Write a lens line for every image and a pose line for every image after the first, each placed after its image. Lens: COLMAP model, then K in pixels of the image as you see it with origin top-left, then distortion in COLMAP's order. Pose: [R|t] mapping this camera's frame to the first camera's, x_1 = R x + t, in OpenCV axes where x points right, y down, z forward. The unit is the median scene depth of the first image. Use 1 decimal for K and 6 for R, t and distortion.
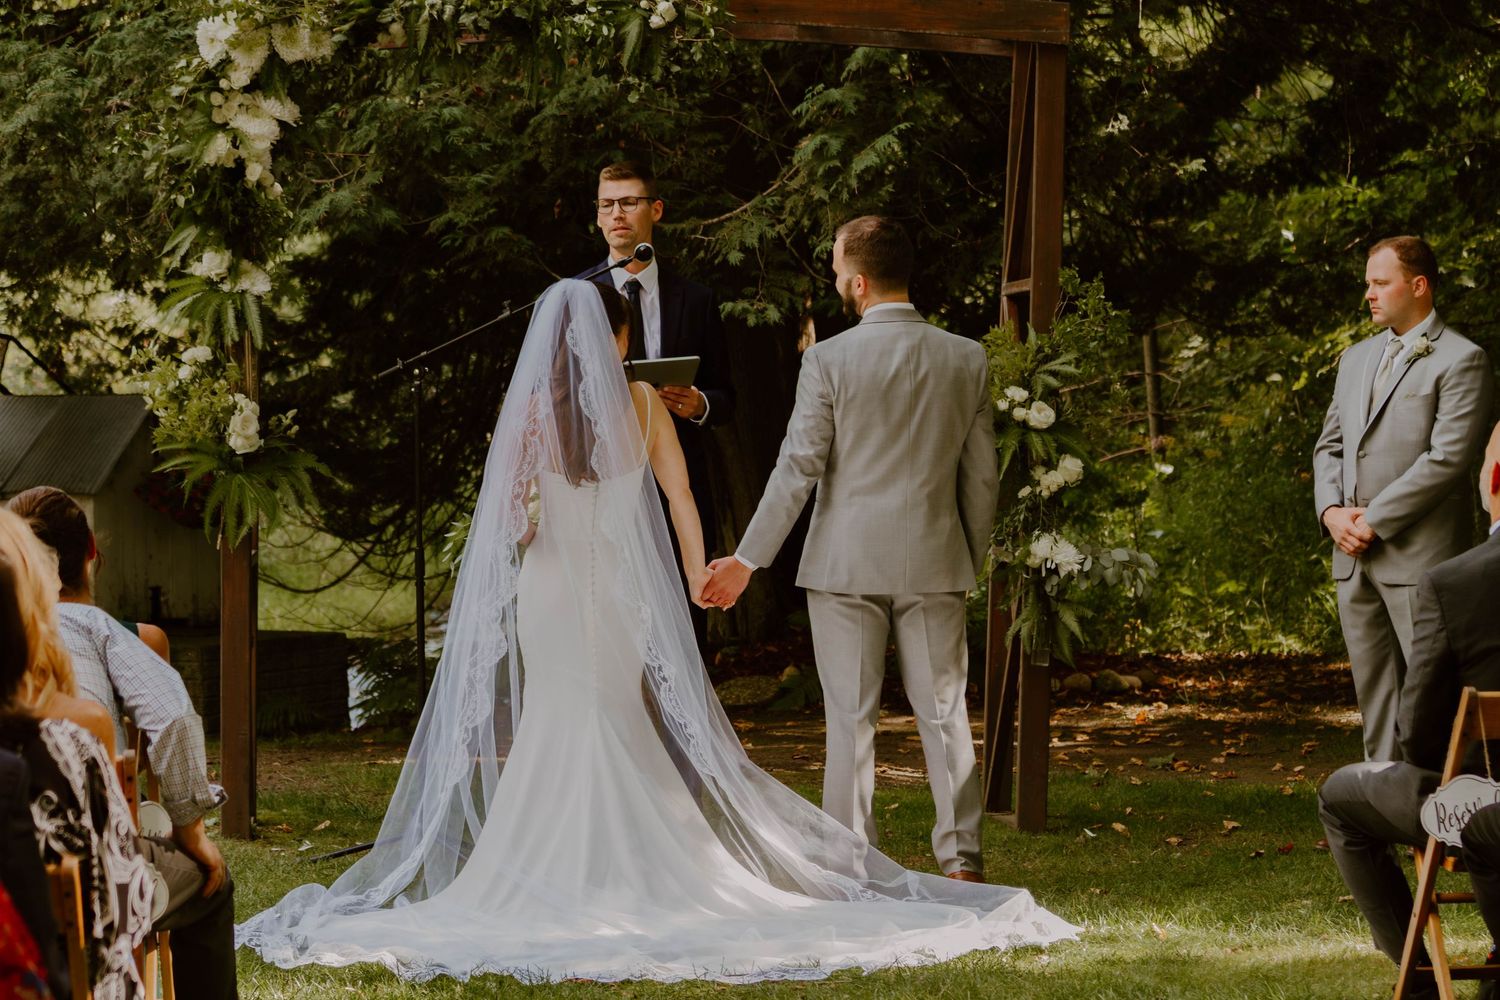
lens RADIAL K [[4973.5, 0, 750.0], [0, 4973.5, 500.0], [0, 0, 1]] dist [-0.201000, -2.625527]
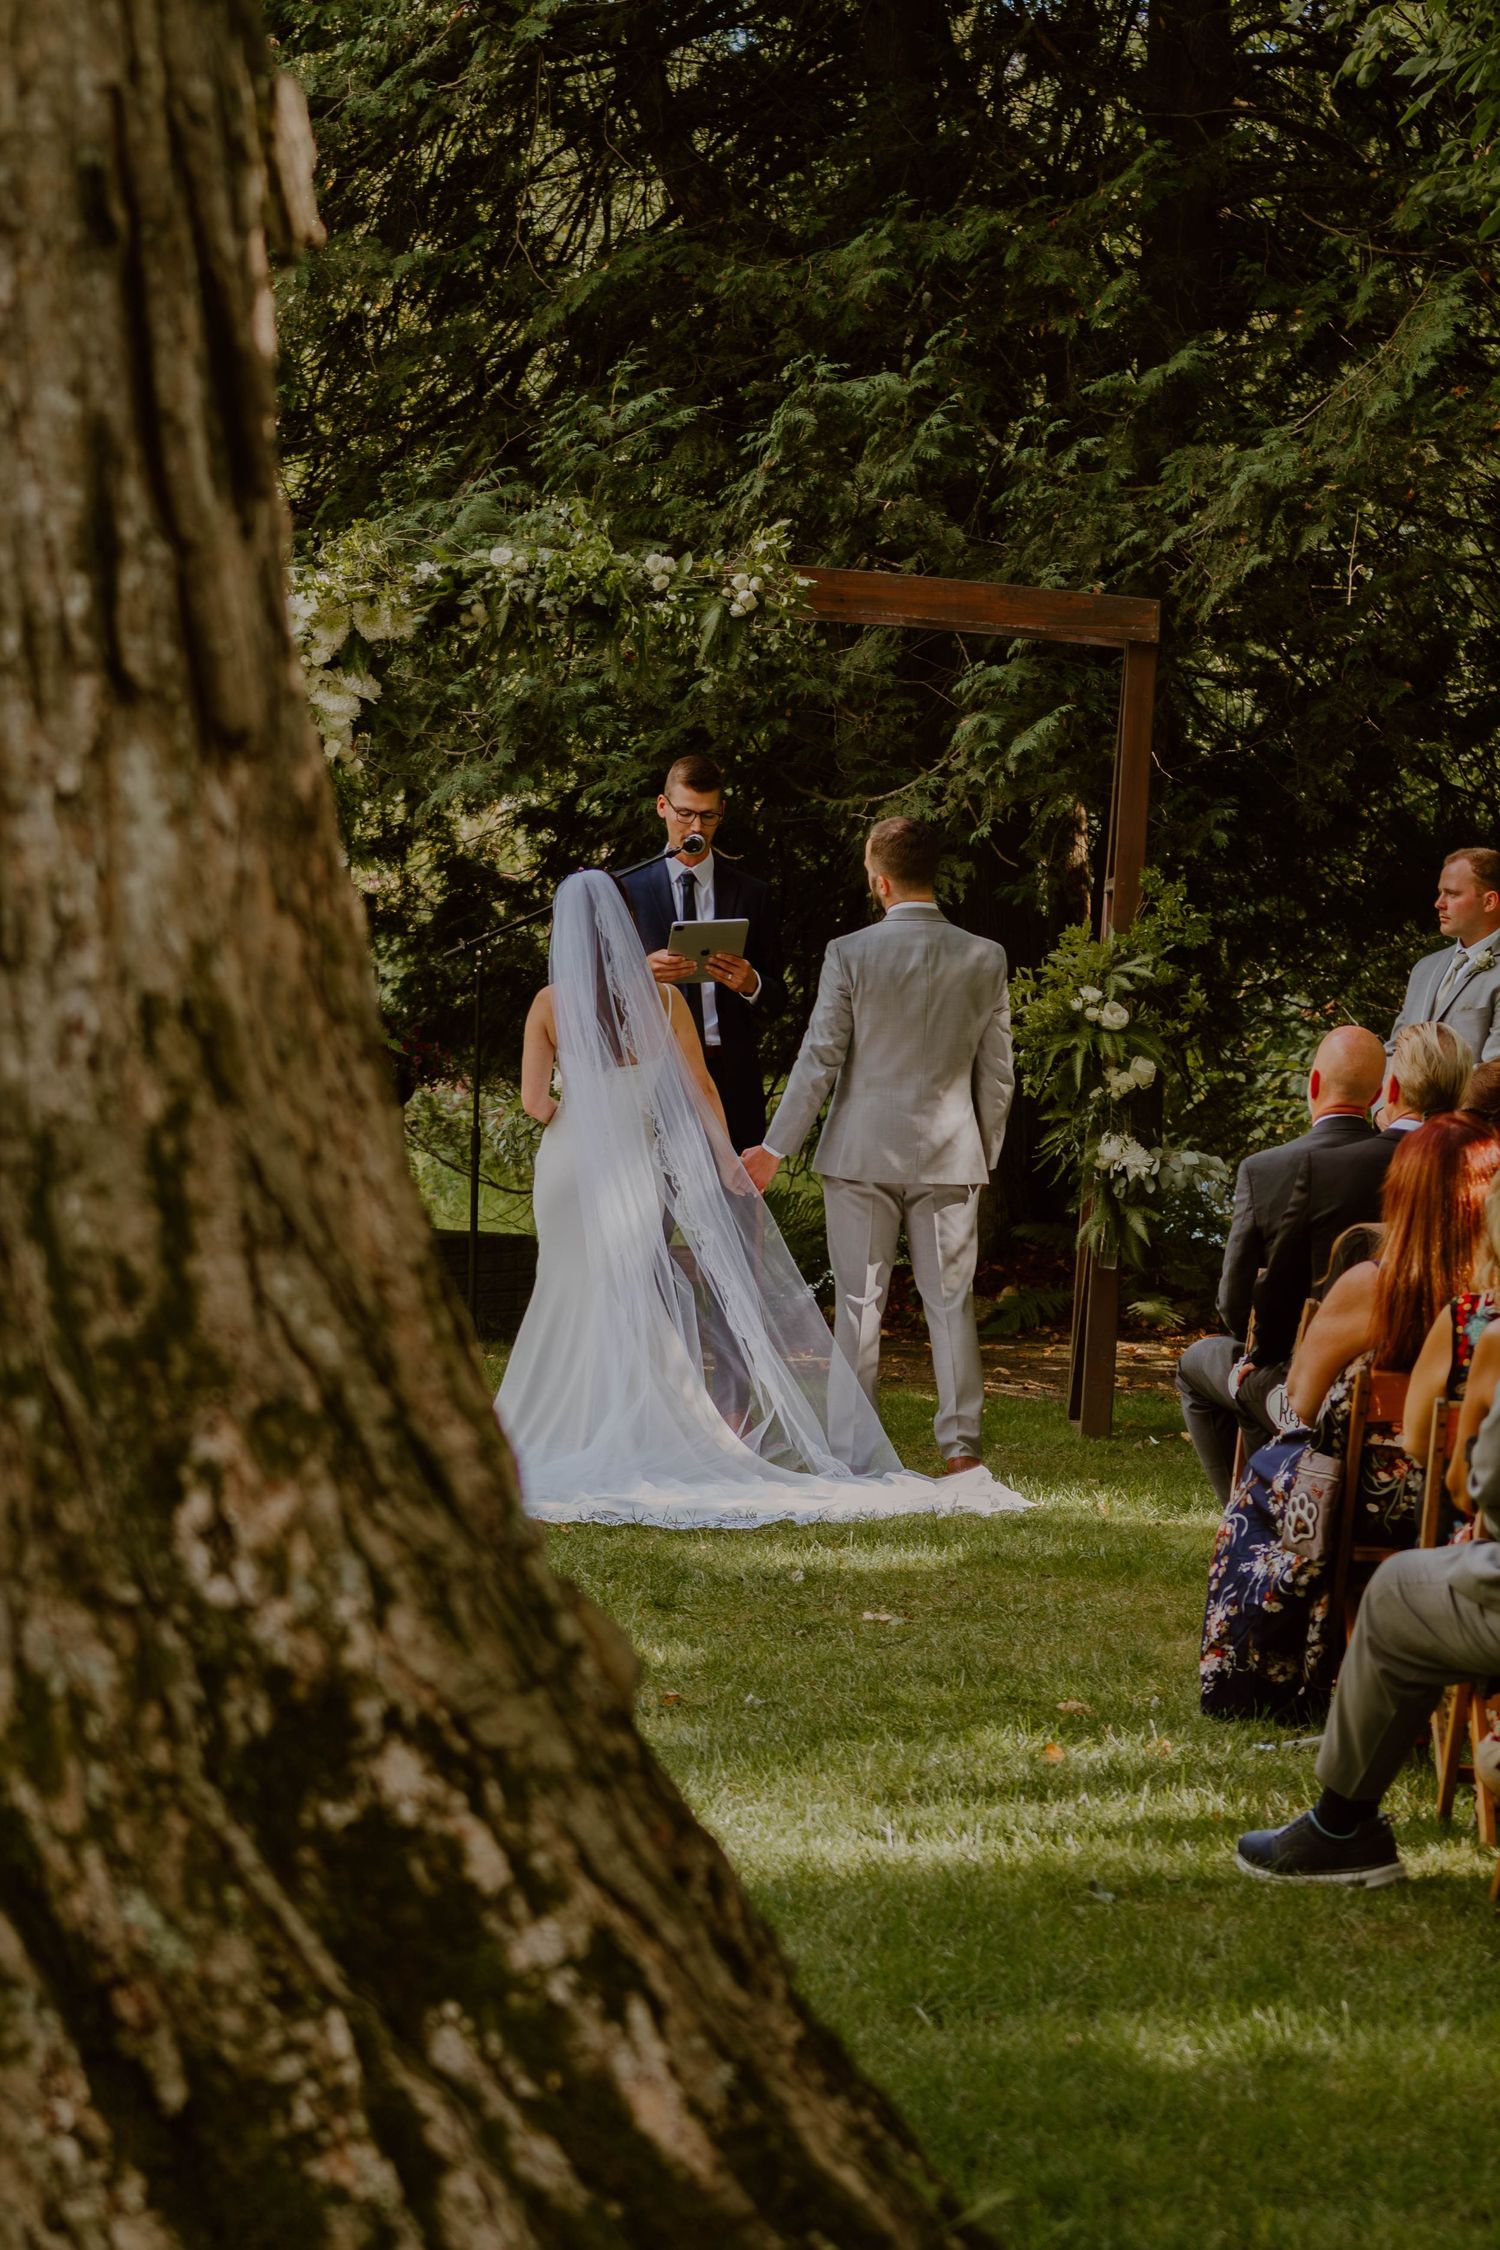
lens RADIAL K [[7460.3, 0, 750.0], [0, 7460.3, 1125.0], [0, 0, 1]] dist [-0.201000, -2.625527]
pose [[0.993293, 0.035678, -0.109984, 0.153437], [-0.035723, 0.999360, 0.001560, 0.005046], [0.109969, 0.002379, 0.993932, -0.496637]]
